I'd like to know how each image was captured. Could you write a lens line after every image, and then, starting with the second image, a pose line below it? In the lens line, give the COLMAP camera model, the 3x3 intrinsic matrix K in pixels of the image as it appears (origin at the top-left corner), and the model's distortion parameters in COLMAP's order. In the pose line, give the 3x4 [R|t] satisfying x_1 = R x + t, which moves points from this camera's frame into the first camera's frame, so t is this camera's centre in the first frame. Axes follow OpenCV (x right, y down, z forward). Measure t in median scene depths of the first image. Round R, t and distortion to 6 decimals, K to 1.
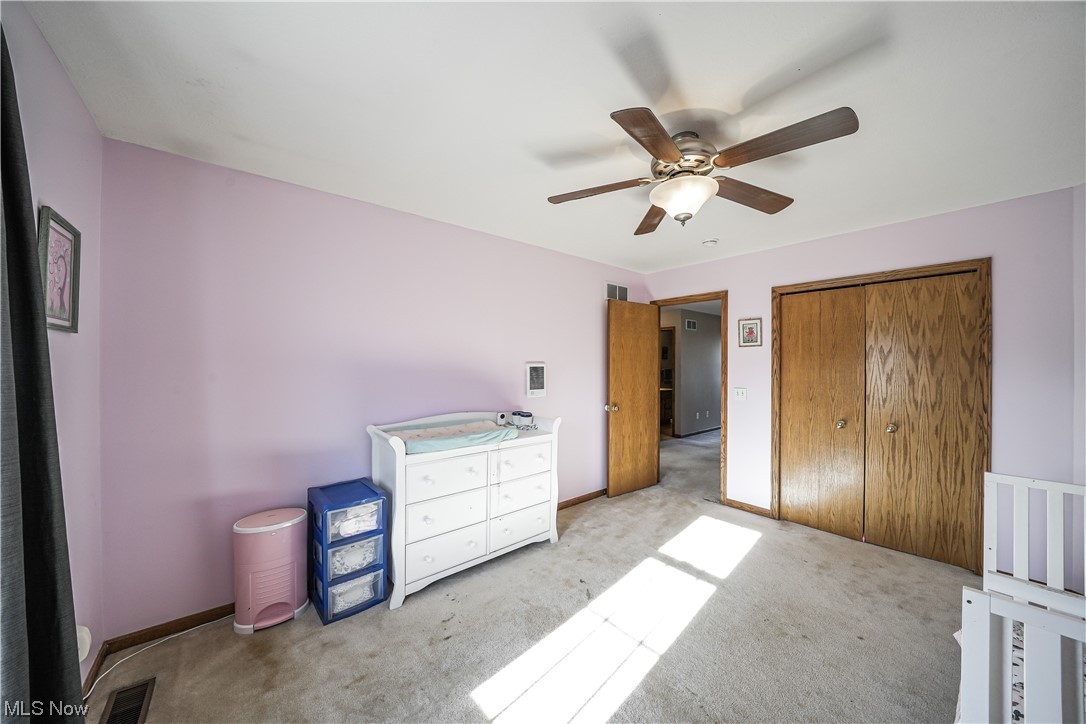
lens RADIAL K [[374.5, 0, 539.5], [0, 374.5, 364.3], [0, 0, 1]] dist [-0.023042, -0.000024]
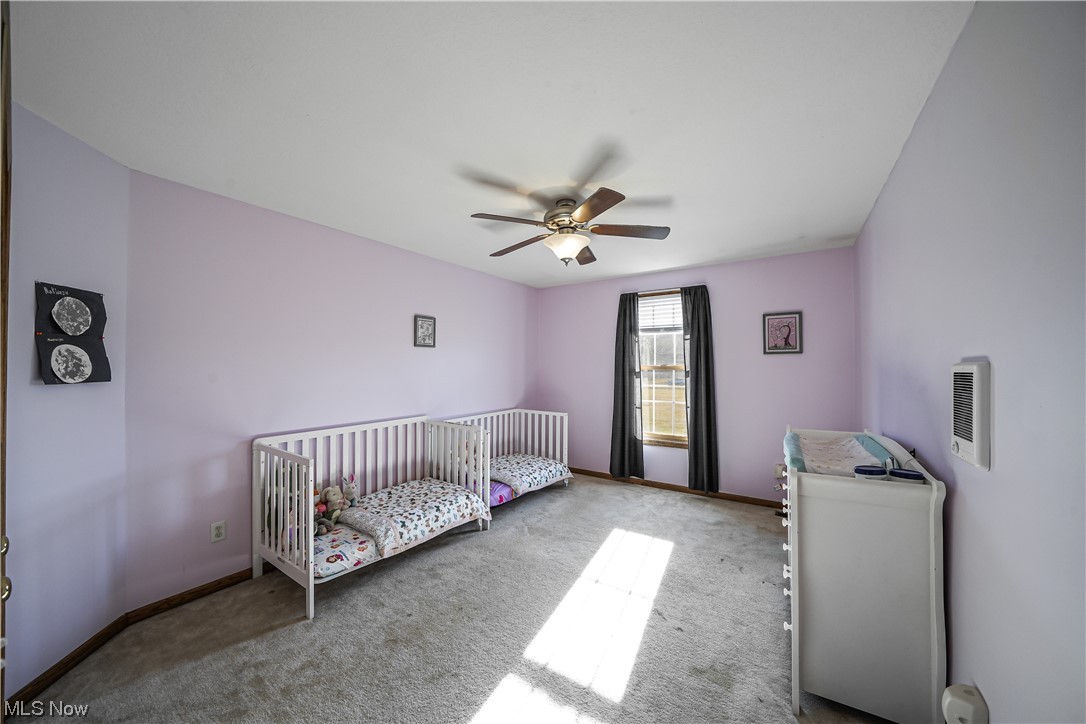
lens RADIAL K [[374.5, 0, 539.5], [0, 374.5, 364.3], [0, 0, 1]] dist [-0.023042, -0.000024]
pose [[-0.957711, -0.005187, -0.287684, 0.673464], [-0.003065, 0.999965, -0.007824, 0.003231], [0.287714, -0.006611, -0.957694, 1.757479]]
